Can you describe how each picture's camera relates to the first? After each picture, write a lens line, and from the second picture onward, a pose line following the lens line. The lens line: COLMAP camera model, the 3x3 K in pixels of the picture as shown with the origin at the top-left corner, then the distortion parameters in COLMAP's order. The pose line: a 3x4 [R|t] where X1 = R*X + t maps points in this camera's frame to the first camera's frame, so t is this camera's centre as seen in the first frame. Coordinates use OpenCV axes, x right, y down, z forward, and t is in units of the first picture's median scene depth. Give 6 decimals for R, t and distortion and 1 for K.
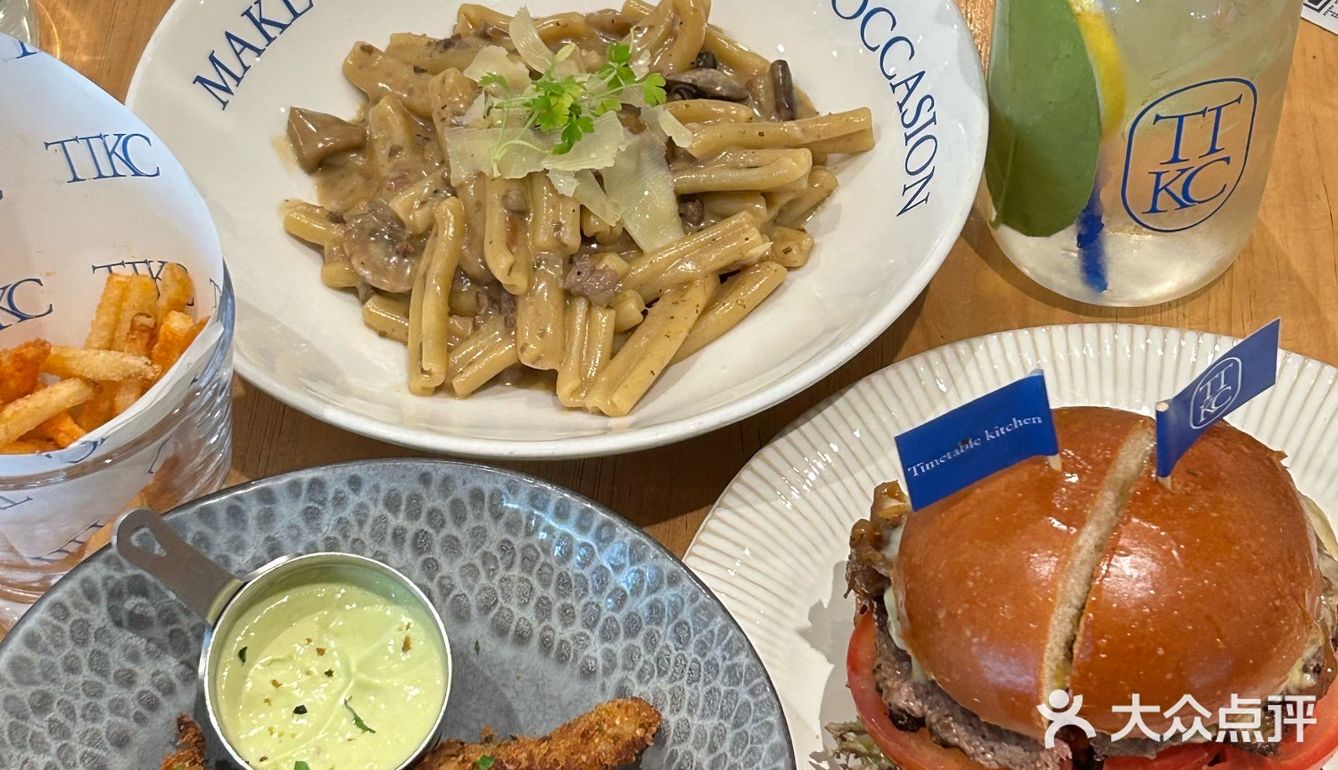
lens RADIAL K [[2667.5, 0, 669.0], [0, 2667.5, 385.0], [0, 0, 1]] dist [0.506168, -3.377614]
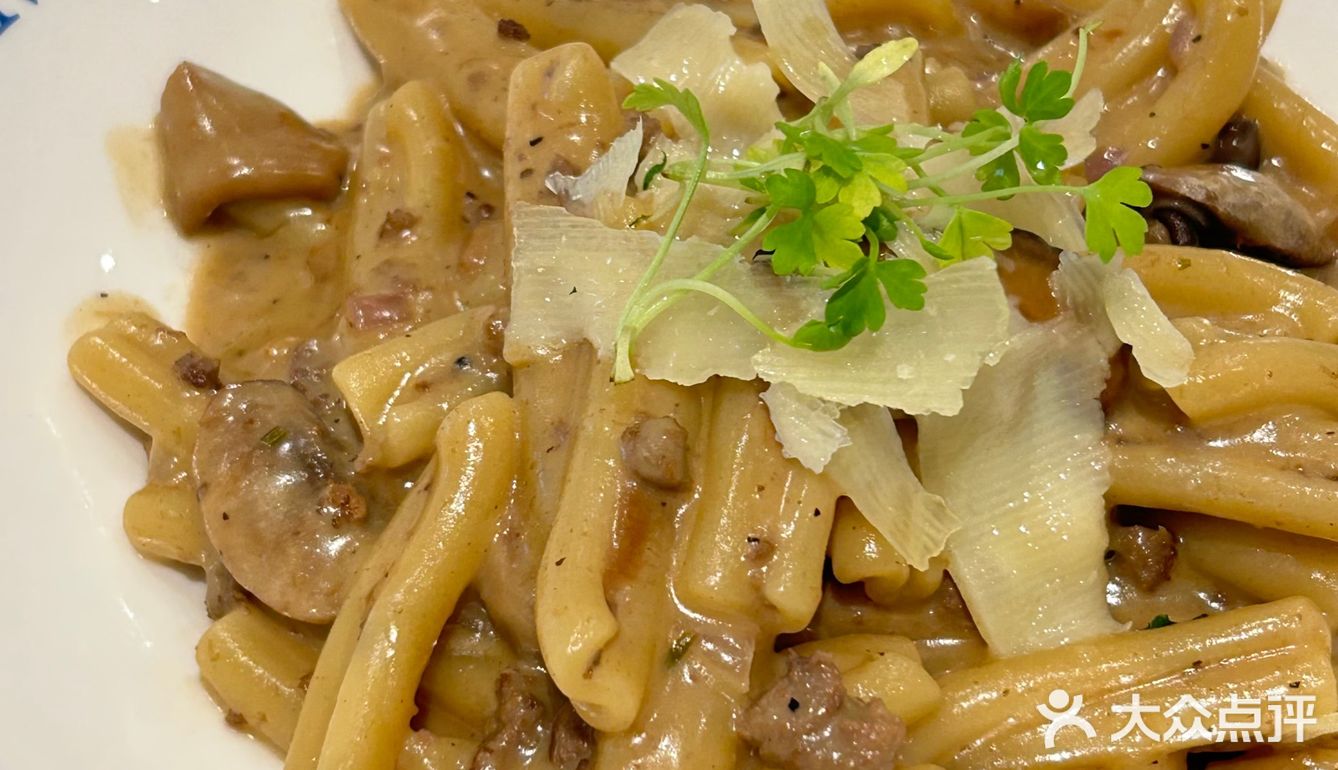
lens RADIAL K [[2667.5, 0, 669.0], [0, 2667.5, 385.0], [0, 0, 1]] dist [0.506168, -3.377614]
pose [[0.975507, 0.203543, -0.083403, -0.028140], [-0.202954, 0.979065, 0.015561, -0.080984], [0.084824, 0.001748, 0.996394, 0.640019]]
